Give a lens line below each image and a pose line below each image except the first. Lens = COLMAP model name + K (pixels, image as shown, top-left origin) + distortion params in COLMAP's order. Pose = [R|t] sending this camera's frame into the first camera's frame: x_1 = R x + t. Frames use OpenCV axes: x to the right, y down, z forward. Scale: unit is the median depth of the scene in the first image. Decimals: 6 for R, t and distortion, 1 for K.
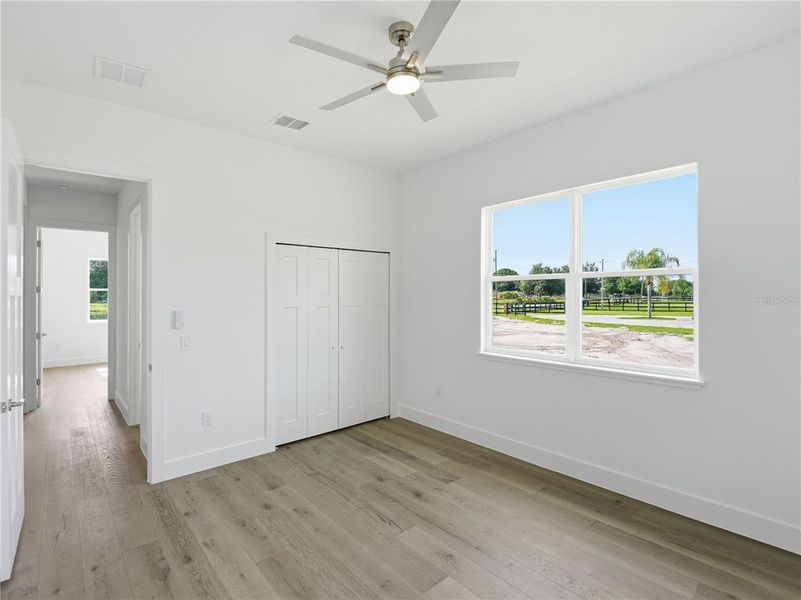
lens RADIAL K [[391.4, 0, 401.7], [0, 391.4, 294.1], [0, 0, 1]] dist [-0.015690, -0.001004]
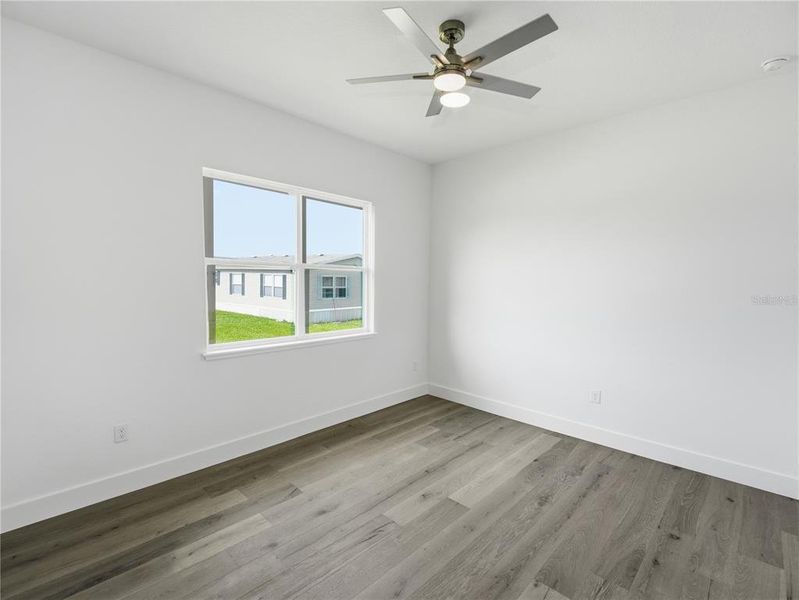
lens RADIAL K [[390.4, 0, 400.0], [0, 390.4, 303.2], [0, 0, 1]] dist [-0.015690, -0.001004]
pose [[-0.091972, -0.061925, 0.993834, -0.728684], [-0.006388, 0.998081, 0.061599, 0.011255], [-0.995741, -0.000683, -0.092191, 0.852580]]
